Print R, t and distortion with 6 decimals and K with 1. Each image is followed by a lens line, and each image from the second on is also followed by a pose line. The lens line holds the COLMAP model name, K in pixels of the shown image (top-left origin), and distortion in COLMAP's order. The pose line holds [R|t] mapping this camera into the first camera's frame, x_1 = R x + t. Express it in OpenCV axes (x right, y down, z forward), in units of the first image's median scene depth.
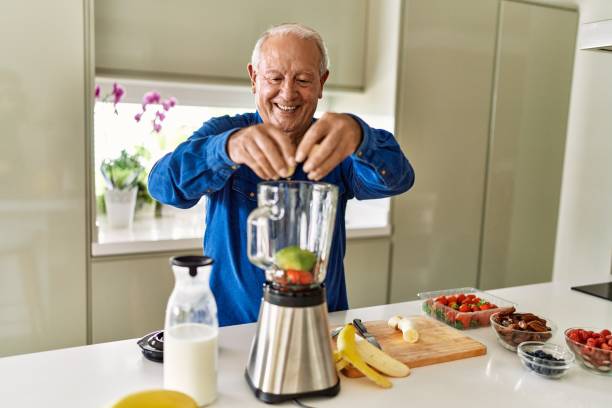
lens RADIAL K [[591.8, 0, 306.0], [0, 591.8, 204.0], [0, 0, 1]] dist [0.003143, 0.156689]
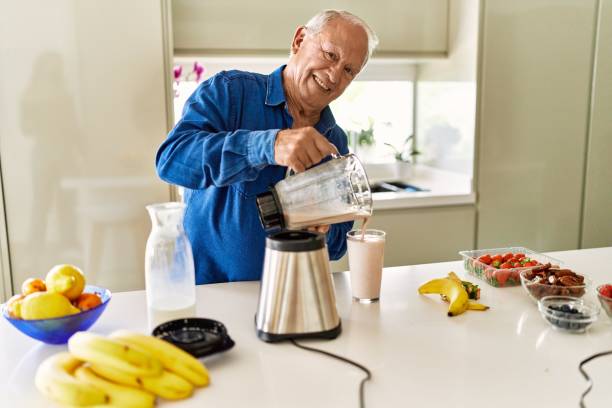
lens RADIAL K [[586.1, 0, 298.6], [0, 586.1, 203.3], [0, 0, 1]] dist [0.013891, 0.010193]
pose [[0.974383, -0.012089, -0.224568, 0.175936], [0.019236, 0.999375, 0.029667, 0.044159], [0.224069, -0.033226, 0.974007, -0.001755]]
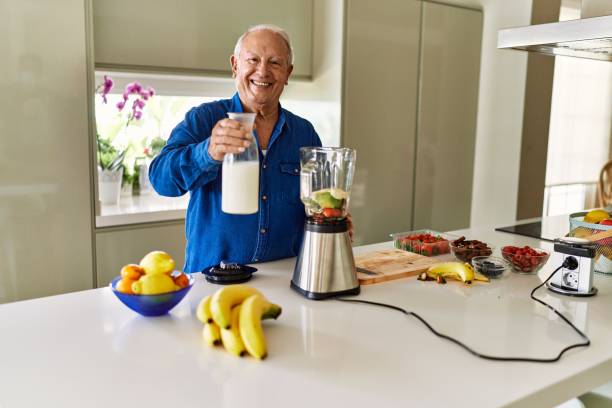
lens RADIAL K [[586.1, 0, 298.6], [0, 586.1, 203.3], [0, 0, 1]] dist [0.013891, 0.010193]
pose [[0.989869, -0.042199, 0.135571, -0.218126], [0.039311, 0.998941, 0.023908, 0.050657], [-0.136436, -0.018336, 0.990479, -0.304155]]
